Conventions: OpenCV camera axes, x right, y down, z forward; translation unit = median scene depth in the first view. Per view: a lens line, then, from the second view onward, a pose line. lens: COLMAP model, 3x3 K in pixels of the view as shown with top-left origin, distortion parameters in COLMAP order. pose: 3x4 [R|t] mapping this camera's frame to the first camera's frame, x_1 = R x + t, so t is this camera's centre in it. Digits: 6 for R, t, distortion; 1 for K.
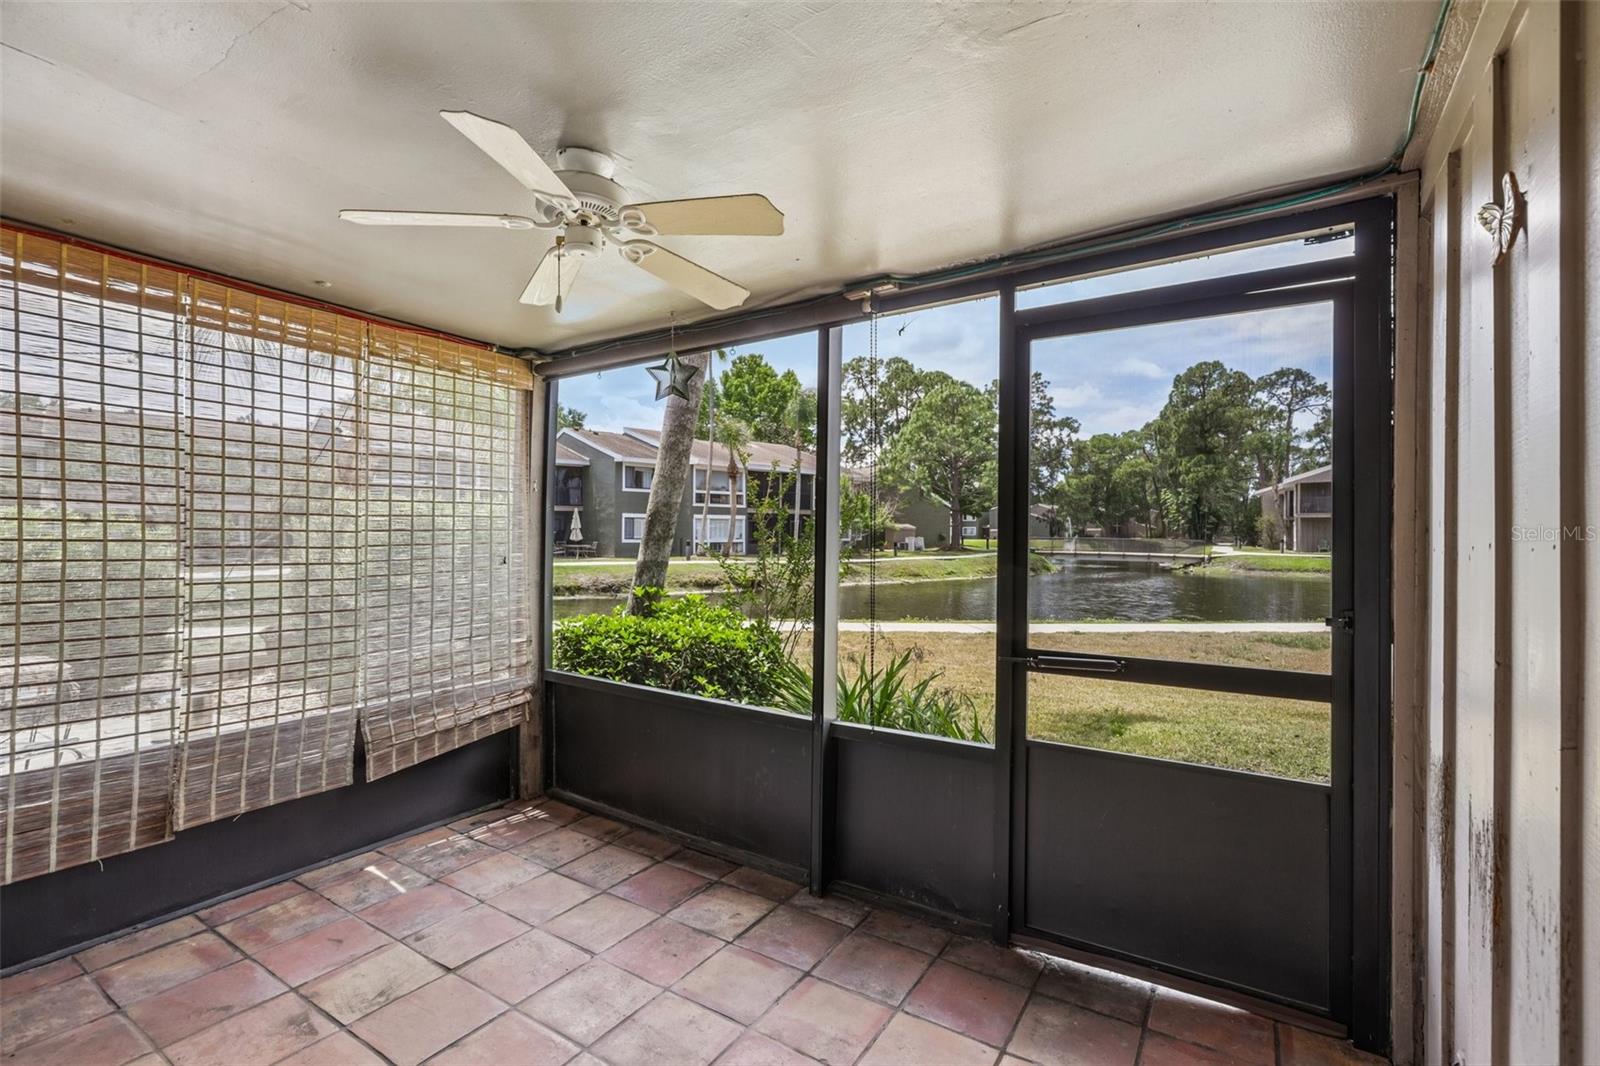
lens RADIAL K [[709.1, 0, 800.0], [0, 709.1, 533.0], [0, 0, 1]] dist [0.001552, 0.000414]
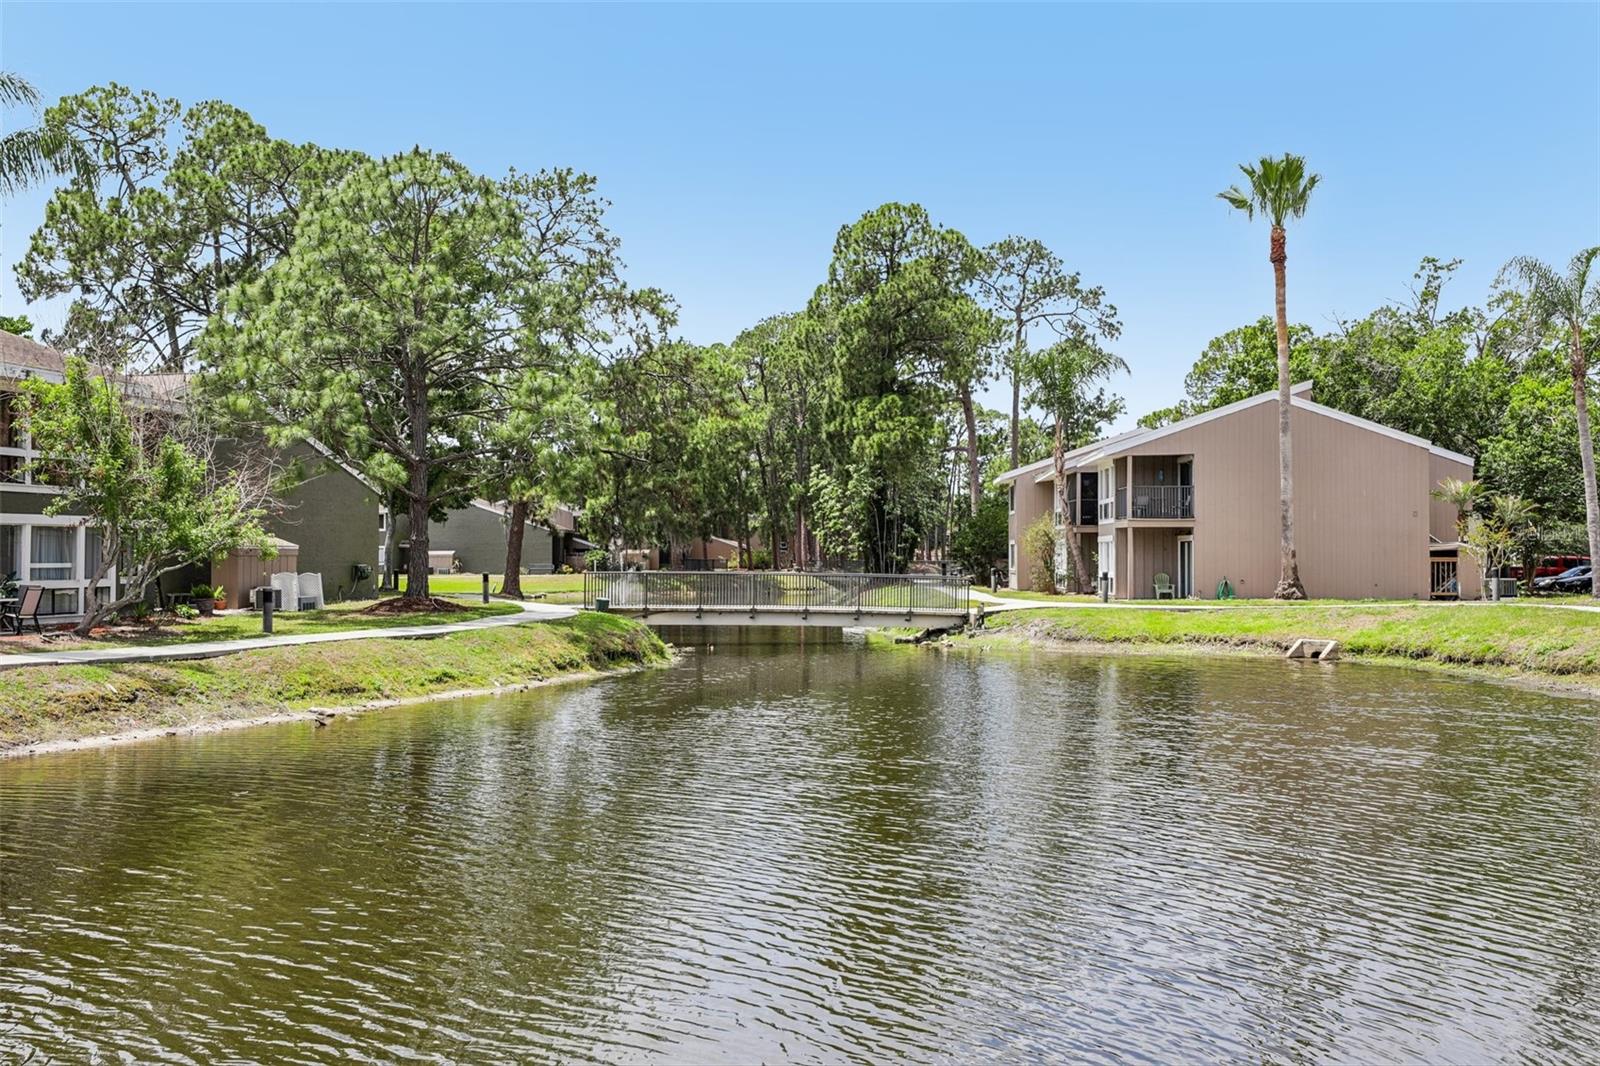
lens RADIAL K [[1527.9, 0, 800.0], [0, 1527.9, 533.0], [0, 0, 1]] dist [-0.000155, -0.015320]
pose [[0.860546, 0.006188, 0.509335, -0.011999], [0.002370, 0.999867, -0.016152, -0.001362], [-0.509367, 0.015107, 0.860417, 0.165854]]
